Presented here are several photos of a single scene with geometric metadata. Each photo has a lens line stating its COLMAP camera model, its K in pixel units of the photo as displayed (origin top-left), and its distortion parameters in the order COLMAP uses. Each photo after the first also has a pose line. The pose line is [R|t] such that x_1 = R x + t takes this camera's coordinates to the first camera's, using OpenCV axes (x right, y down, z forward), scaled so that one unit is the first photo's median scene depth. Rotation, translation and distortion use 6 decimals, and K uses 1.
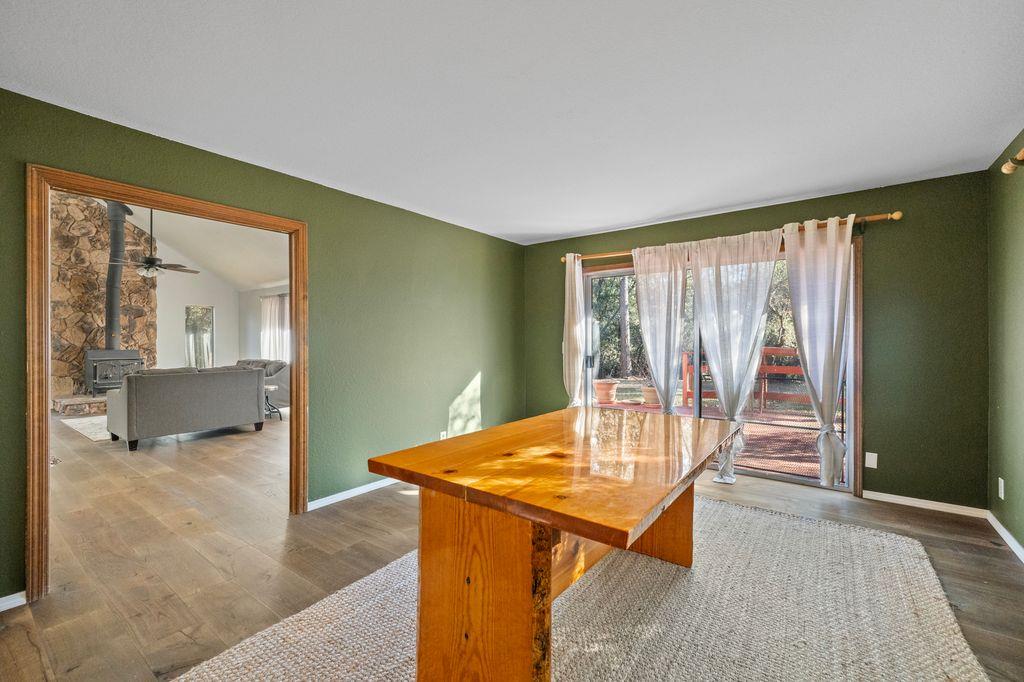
lens RADIAL K [[434.9, 0, 518.2], [0, 434.9, 342.0], [0, 0, 1]] dist [0.002609, 0.000399]
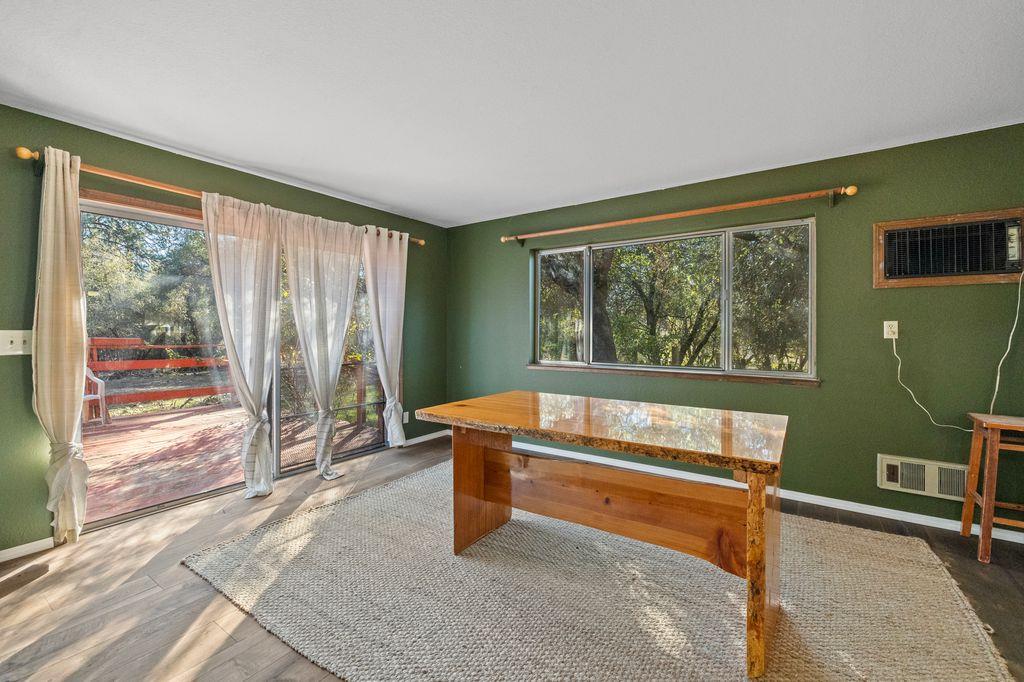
lens RADIAL K [[438.2, 0, 514.7], [0, 438.2, 324.5], [0, 0, 1]] dist [0.001088, 0.000324]
pose [[-0.041953, 0.014923, 0.999008, -0.492399], [-0.001862, 0.999886, -0.015015, 0.002310], [-0.999118, -0.002490, -0.041920, 0.631123]]
